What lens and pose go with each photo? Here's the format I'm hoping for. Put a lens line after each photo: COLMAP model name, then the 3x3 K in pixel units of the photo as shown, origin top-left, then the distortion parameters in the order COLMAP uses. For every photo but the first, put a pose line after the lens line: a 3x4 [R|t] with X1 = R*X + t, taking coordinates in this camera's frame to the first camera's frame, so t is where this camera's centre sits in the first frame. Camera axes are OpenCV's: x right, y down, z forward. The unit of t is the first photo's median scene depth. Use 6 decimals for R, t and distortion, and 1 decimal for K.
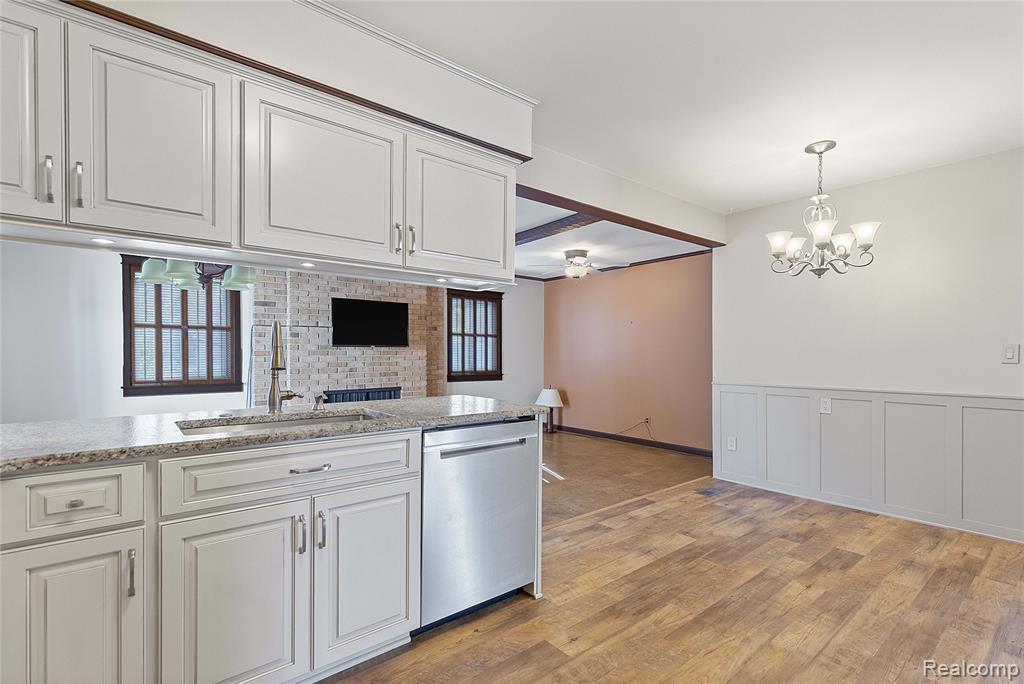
lens RADIAL K [[482.0, 0, 523.9], [0, 482.0, 355.1], [0, 0, 1]] dist [0.017614, -0.000141]
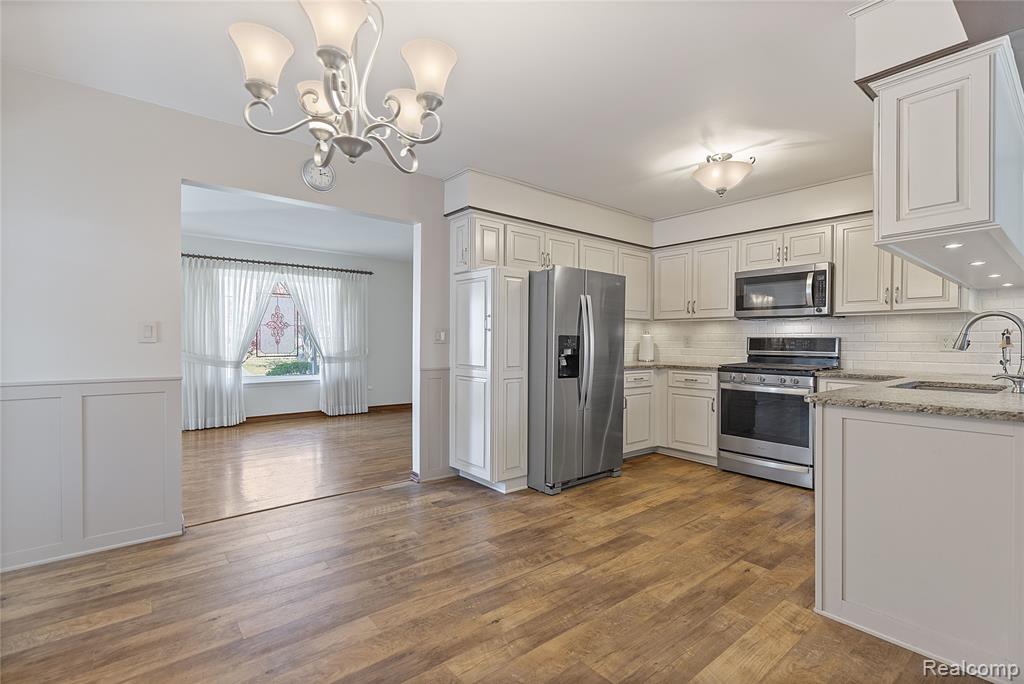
lens RADIAL K [[468.2, 0, 528.1], [0, 468.2, 344.0], [0, 0, 1]] dist [0.002360, 0.000396]
pose [[-0.999978, -0.006649, -0.000656, 0.356922], [-0.006655, 0.999940, 0.008705, 0.007394], [0.000599, 0.008709, -0.999962, 1.180657]]
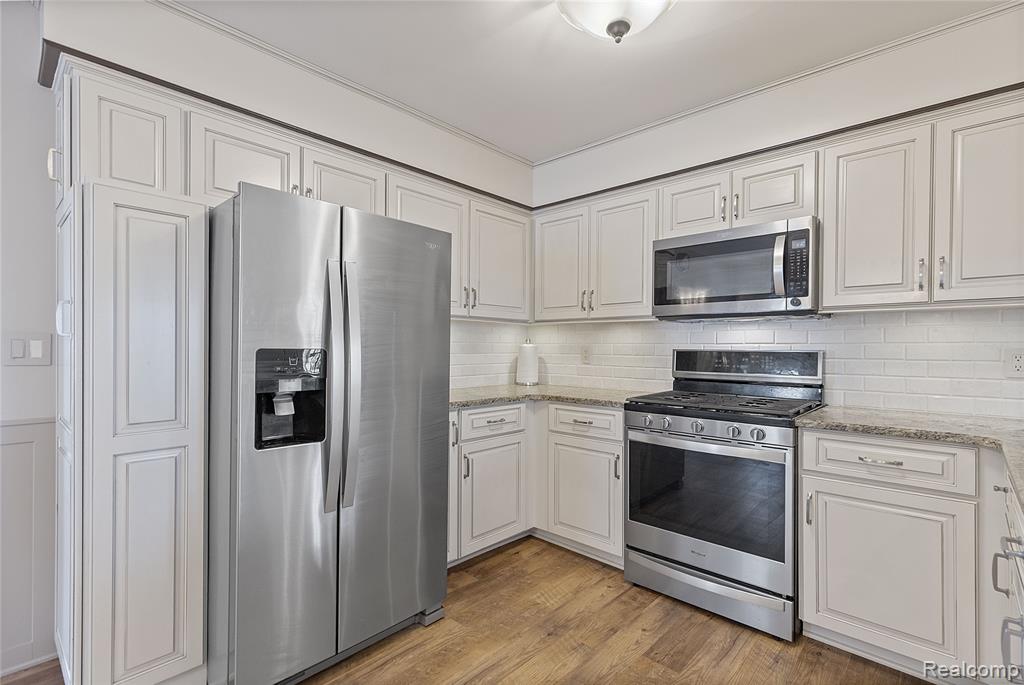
lens RADIAL K [[472.7, 0, 522.7], [0, 472.7, 349.0], [0, 0, 1]] dist [0.003557, 0.000303]
pose [[-0.991355, -0.006477, -0.131044, 0.119370], [-0.007143, 0.999964, 0.004612, -0.006025], [0.131010, 0.005509, -0.991366, 0.671675]]
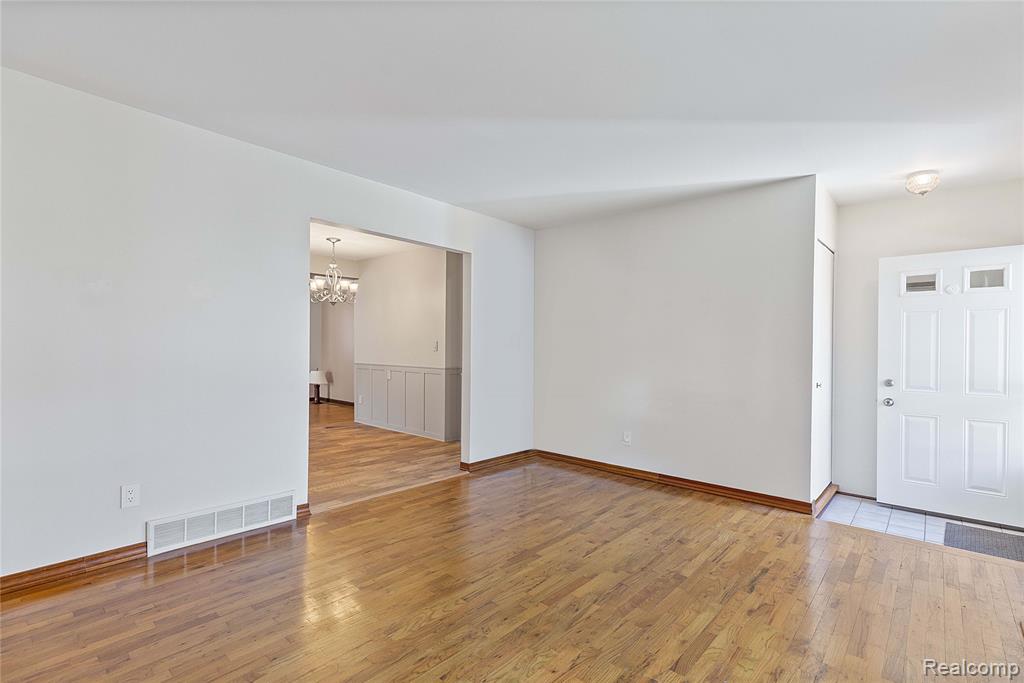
lens RADIAL K [[472.7, 0, 522.7], [0, 472.7, 348.0], [0, 0, 1]] dist [0.003557, 0.000303]
pose [[0.989729, 0.007339, 0.142771, 0.888190], [-0.007556, 0.999971, 0.000979, -0.000797], [-0.142760, -0.002047, 0.989755, -0.816721]]
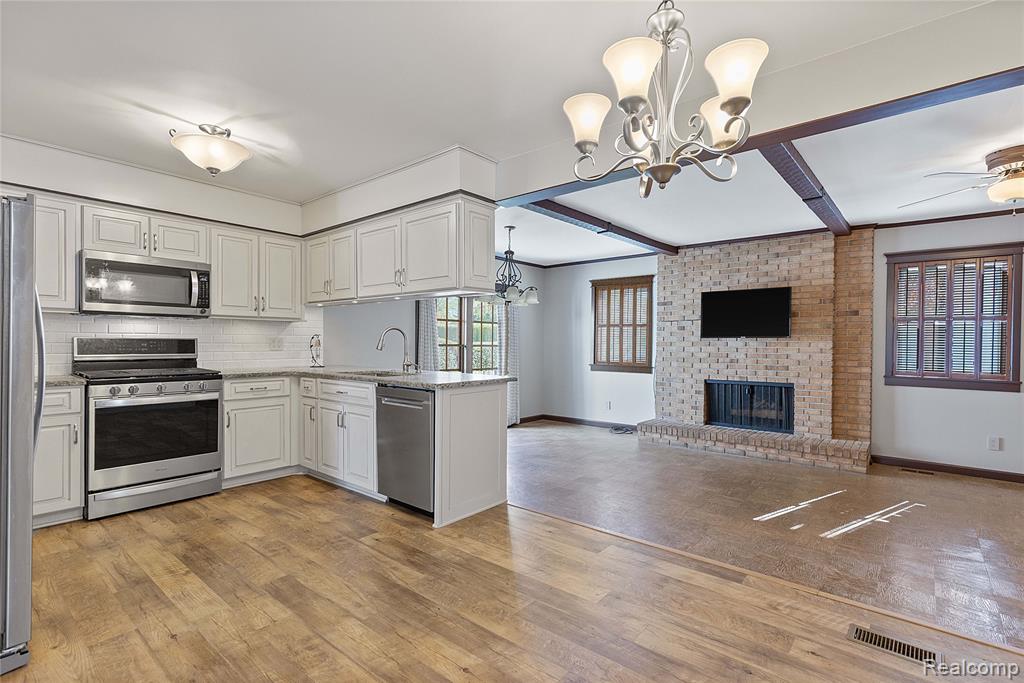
lens RADIAL K [[472.7, 0, 522.7], [0, 472.7, 348.0], [0, 0, 1]] dist [0.003557, 0.000303]
pose [[0.180841, 0.011042, -0.983450, 0.850087], [-0.010721, 0.999900, 0.009255, -0.001097], [0.983454, 0.008870, 0.180941, 0.635481]]
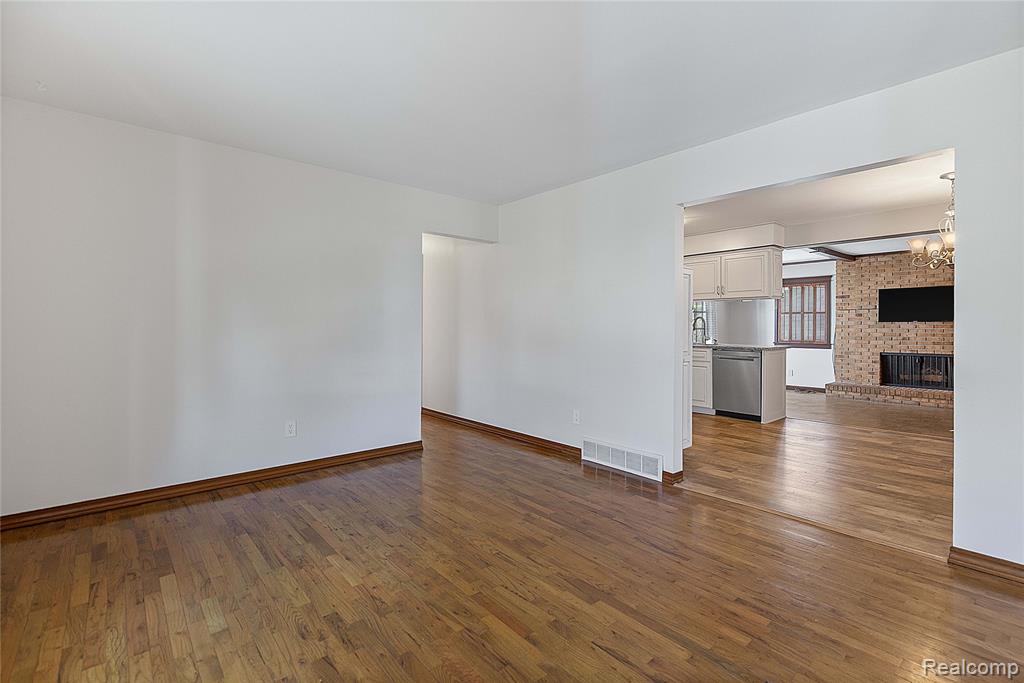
lens RADIAL K [[470.9, 0, 519.7], [0, 470.9, 325.9], [0, 0, 1]] dist [0.000473, -0.000076]
pose [[0.014725, -0.001083, -0.999891, 1.562091], [-0.006662, 0.999977, -0.001181, 0.004324], [0.999869, 0.006678, 0.014717, -0.189345]]
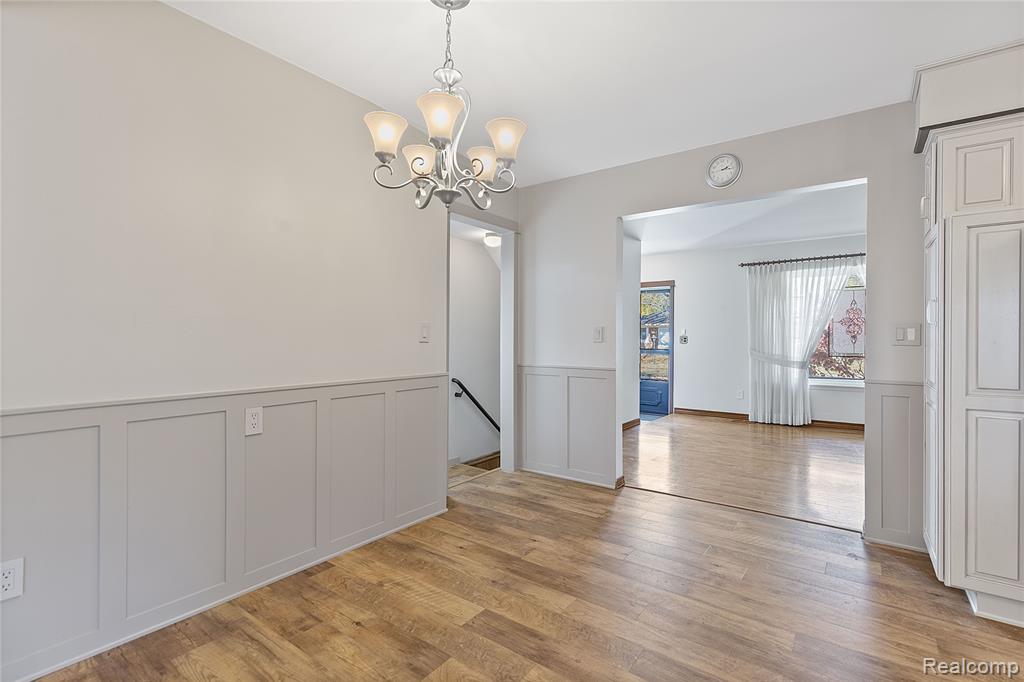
lens RADIAL K [[472.2, 0, 527.4], [0, 472.2, 338.9], [0, 0, 1]] dist [0.003689, 0.000530]
pose [[-0.243983, -0.004337, 0.969770, 0.001946], [-0.001817, 0.999990, 0.004015, 0.004777], [-0.969778, -0.000782, -0.243989, 0.855025]]
